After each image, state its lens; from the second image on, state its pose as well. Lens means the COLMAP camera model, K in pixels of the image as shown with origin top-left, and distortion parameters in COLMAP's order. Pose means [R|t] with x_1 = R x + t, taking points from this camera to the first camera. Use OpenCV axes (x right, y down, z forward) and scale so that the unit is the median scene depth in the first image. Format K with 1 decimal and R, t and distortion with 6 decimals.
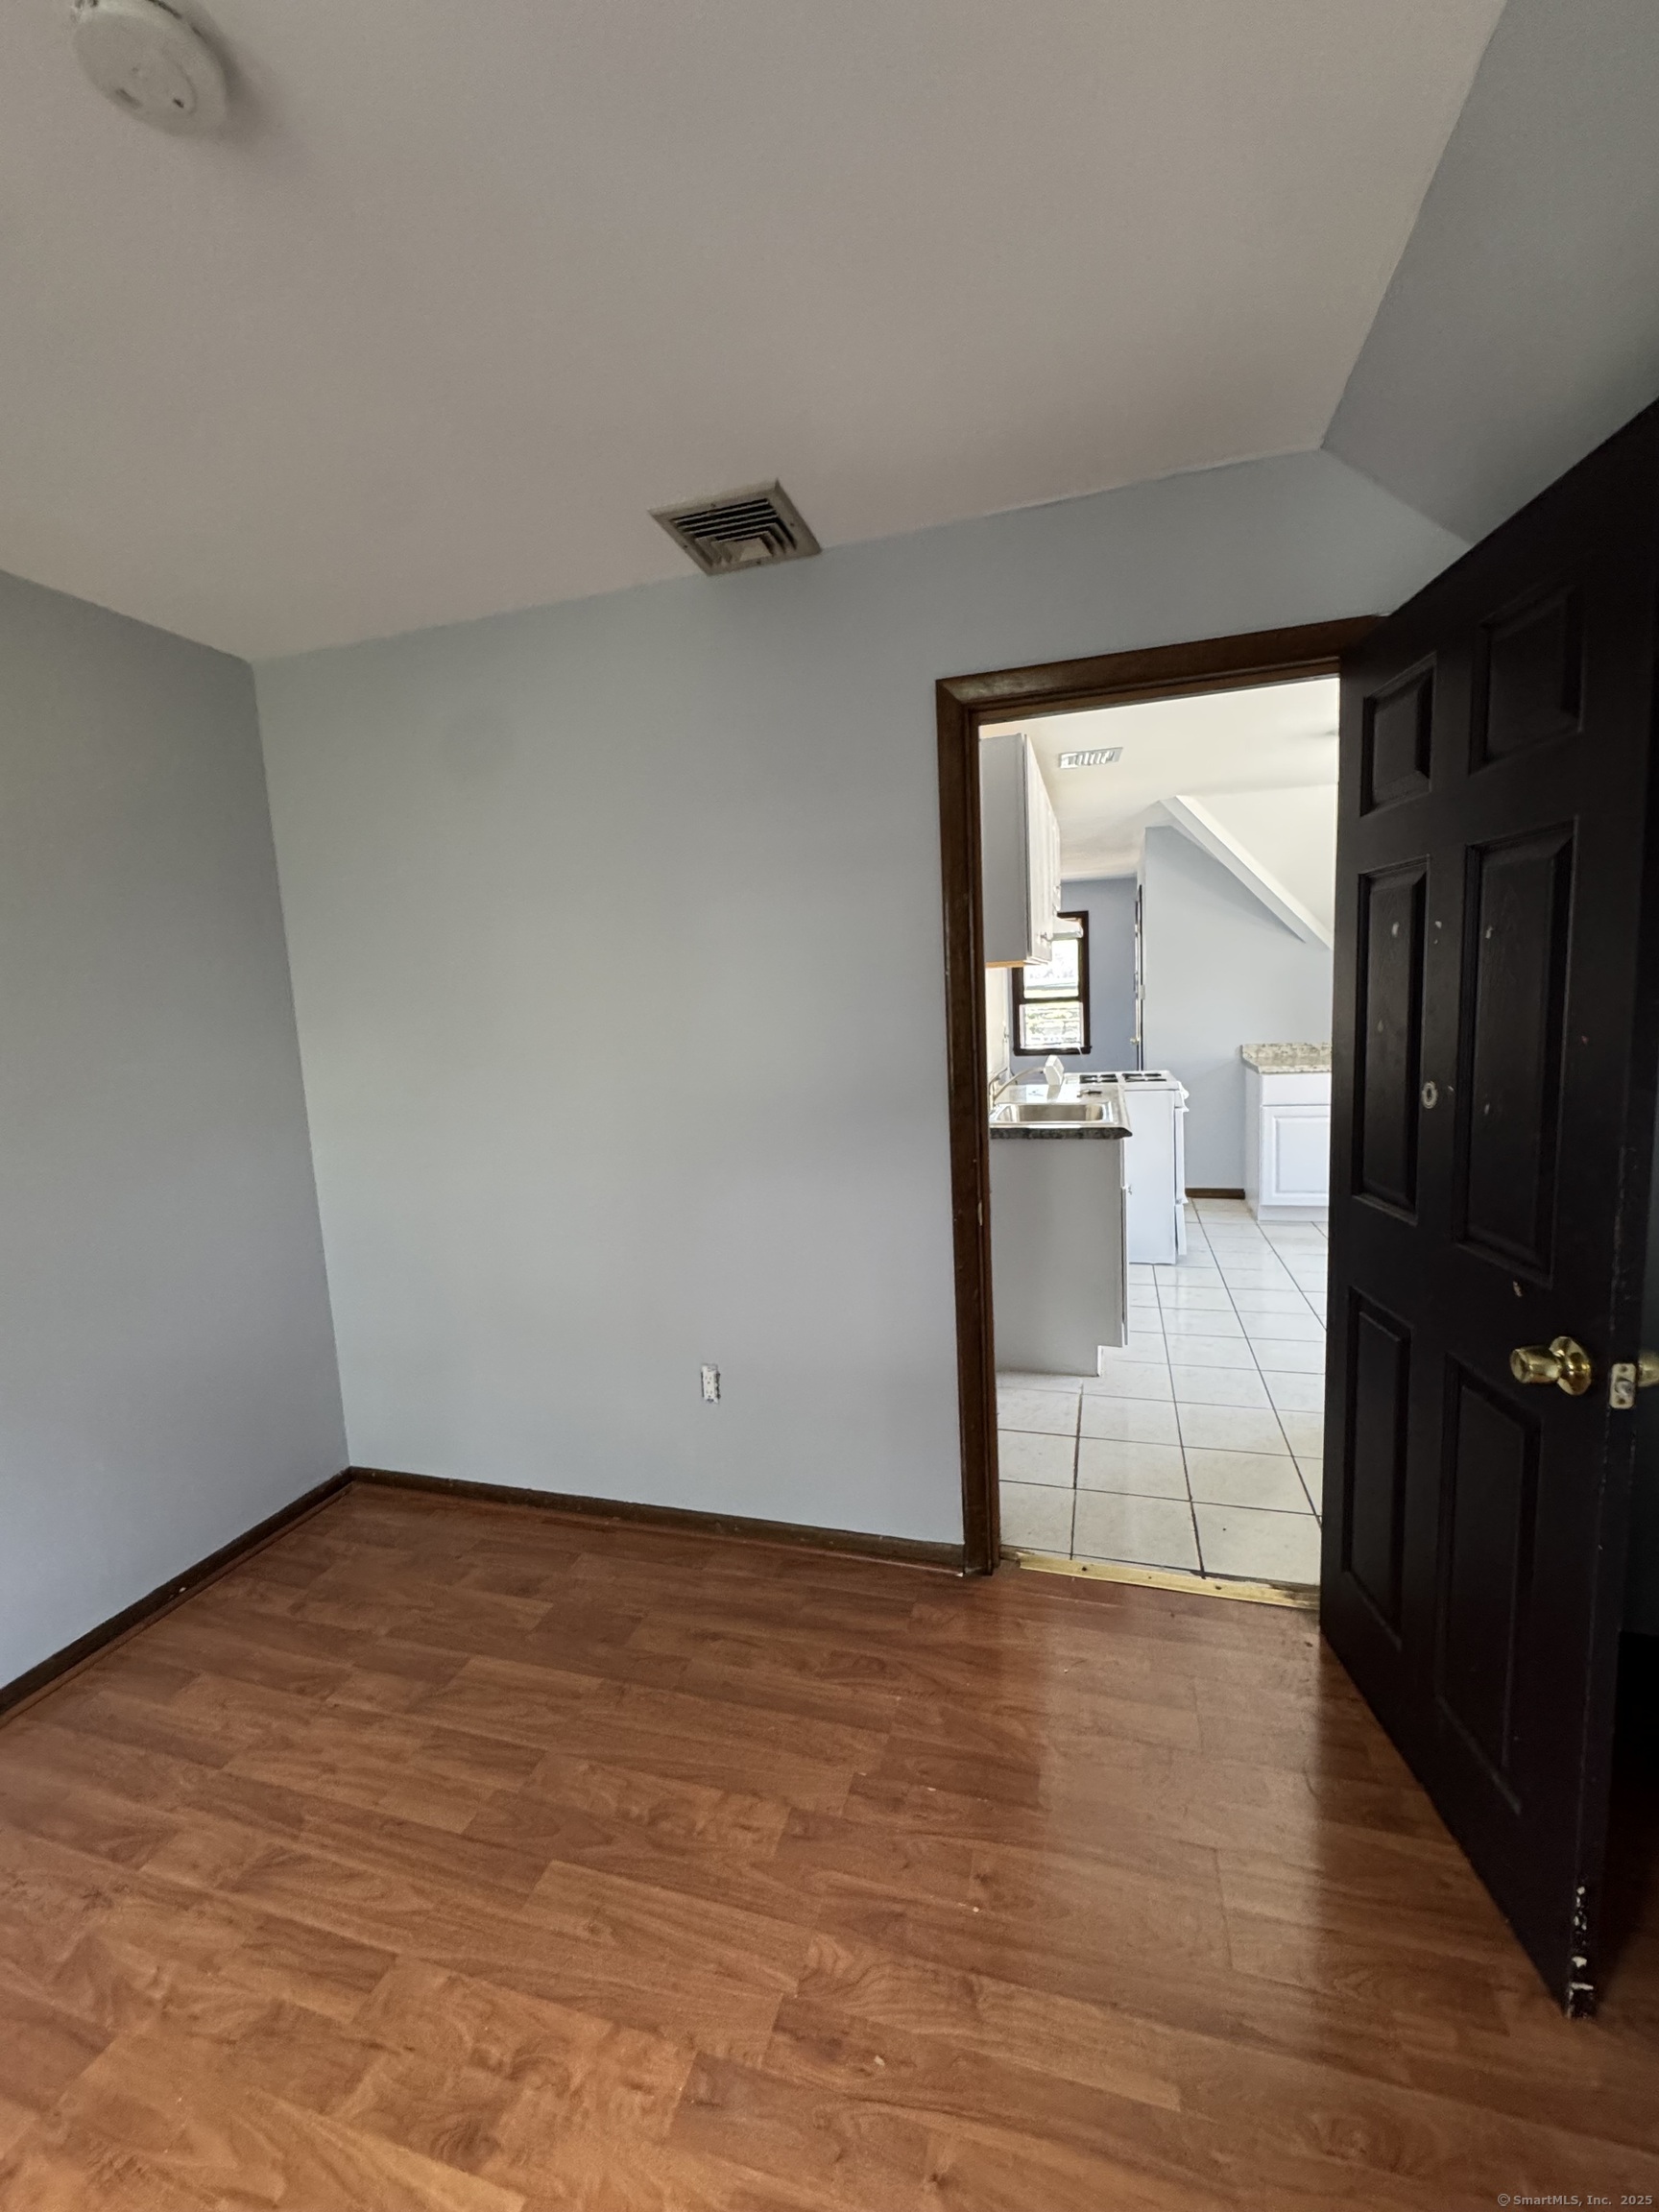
lens RADIAL K [[884.4, 0, 837.0], [0, 884.4, 1105.1], [0, 0, 1]] dist [-0.003045, 0.000498]
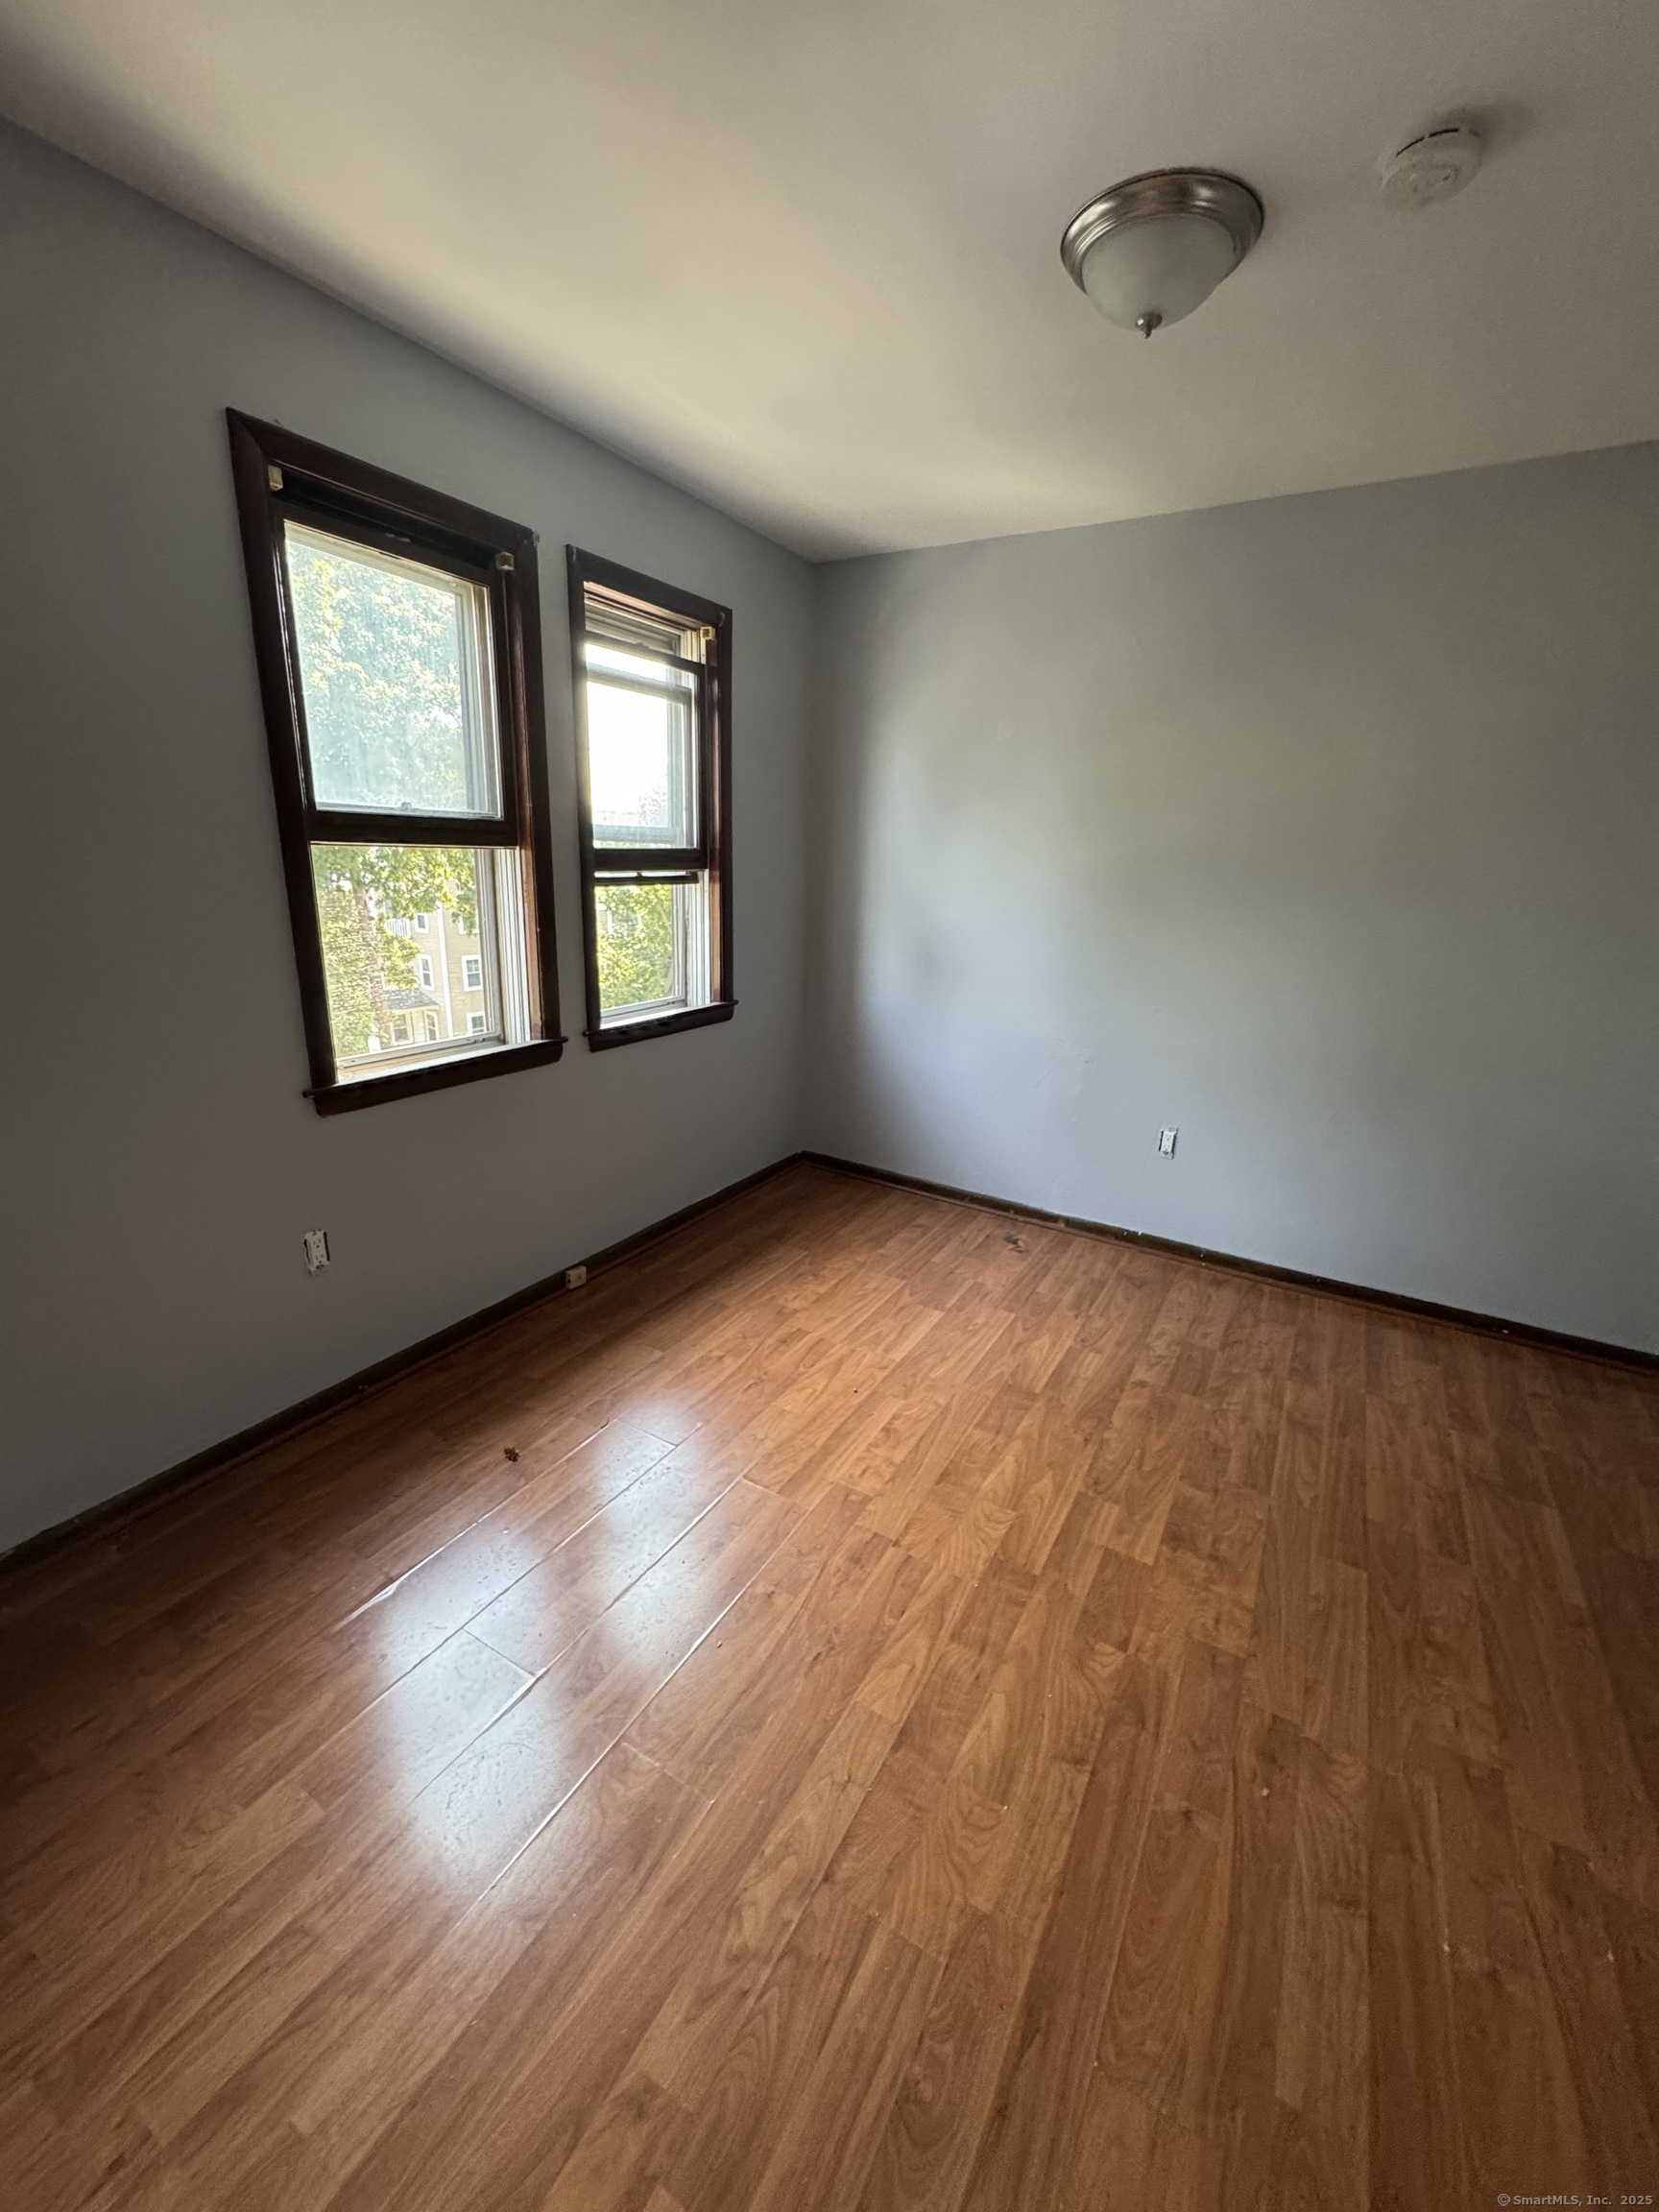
lens RADIAL K [[884.4, 0, 828.3], [0, 884.4, 1111.2], [0, 0, 1]] dist [-0.003045, 0.000498]
pose [[-0.240631, 0.316584, -0.917536, 0.838318], [-0.139551, 0.924206, 0.355484, -0.065581], [0.960532, 0.213583, -0.178213, 0.402140]]
